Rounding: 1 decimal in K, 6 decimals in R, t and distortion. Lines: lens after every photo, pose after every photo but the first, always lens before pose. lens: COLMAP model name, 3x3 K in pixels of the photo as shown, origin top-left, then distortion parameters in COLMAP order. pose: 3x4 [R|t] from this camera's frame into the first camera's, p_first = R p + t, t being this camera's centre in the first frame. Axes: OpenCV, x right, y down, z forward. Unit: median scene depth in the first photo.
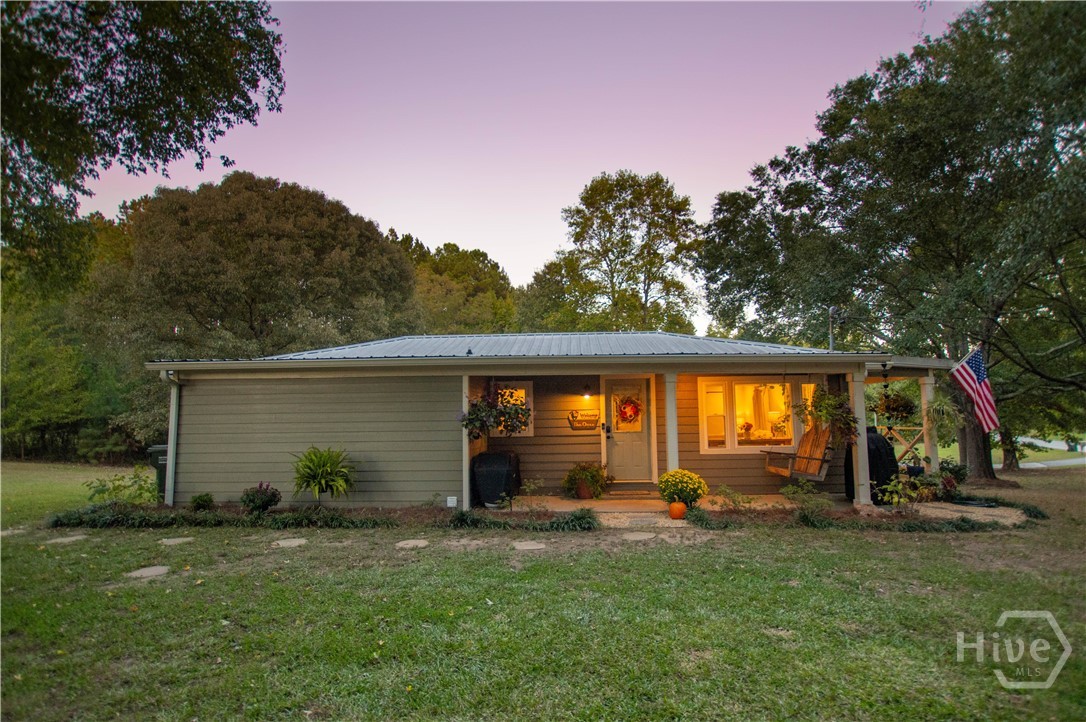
lens RADIAL K [[519.1, 0, 543.0], [0, 519.1, 361.0], [0, 0, 1]] dist [-0.001311, -0.000105]
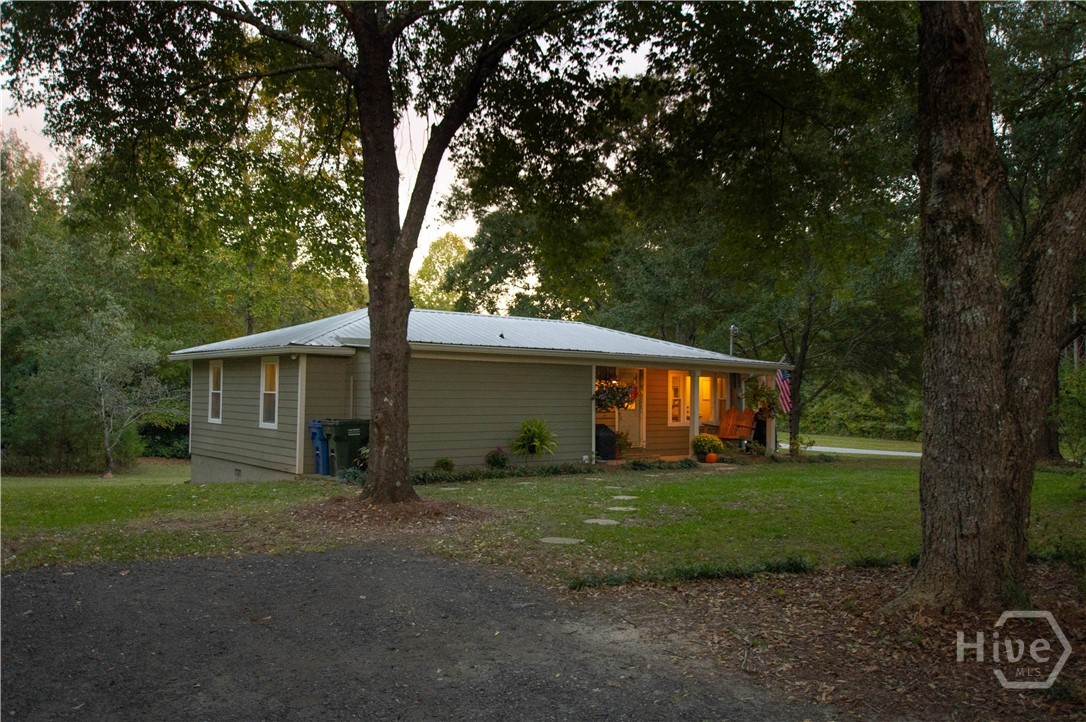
lens RADIAL K [[867.7, 0, 543.0], [0, 867.7, 361.0], [0, 0, 1]] dist [0.011709, 0.011568]
pose [[0.751742, 0.047279, 0.657760, -1.703362], [-0.091464, 0.995262, 0.032995, -0.045139], [-0.653084, -0.084965, 0.752504, -0.589815]]
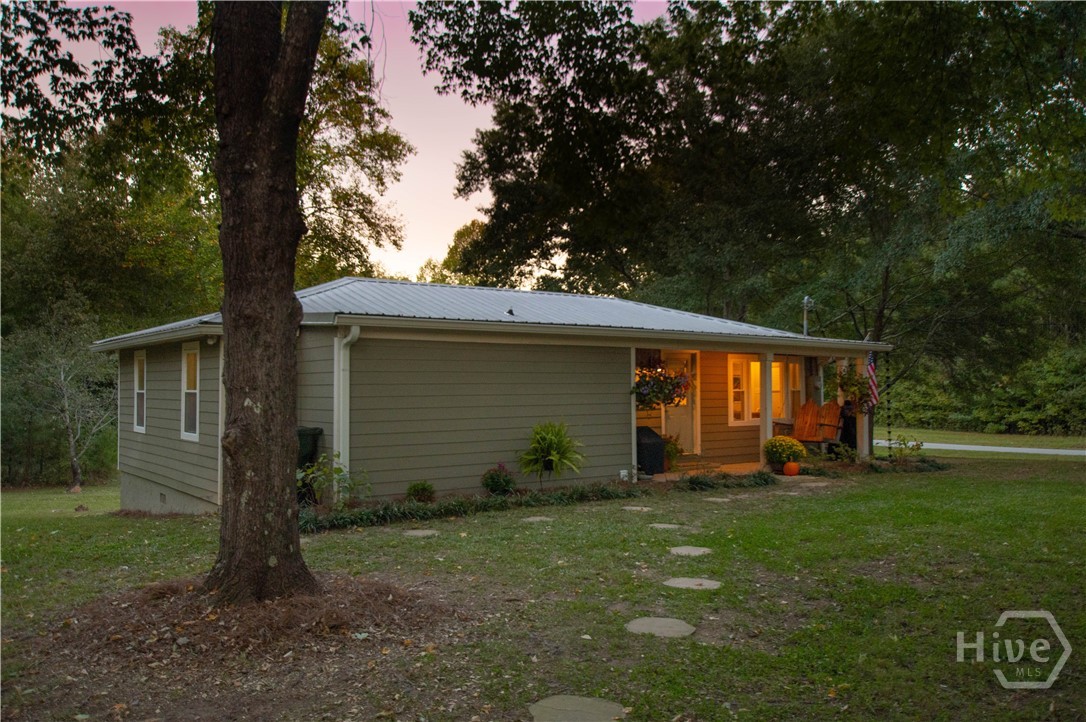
lens RADIAL K [[867.7, 0, 543.0], [0, 867.7, 361.0], [0, 0, 1]] dist [0.011709, 0.011568]
pose [[0.777677, 0.029047, 0.627992, -1.304927], [-0.072143, 0.996456, 0.043250, -0.005737], [-0.624510, -0.078940, 0.777017, -0.174655]]
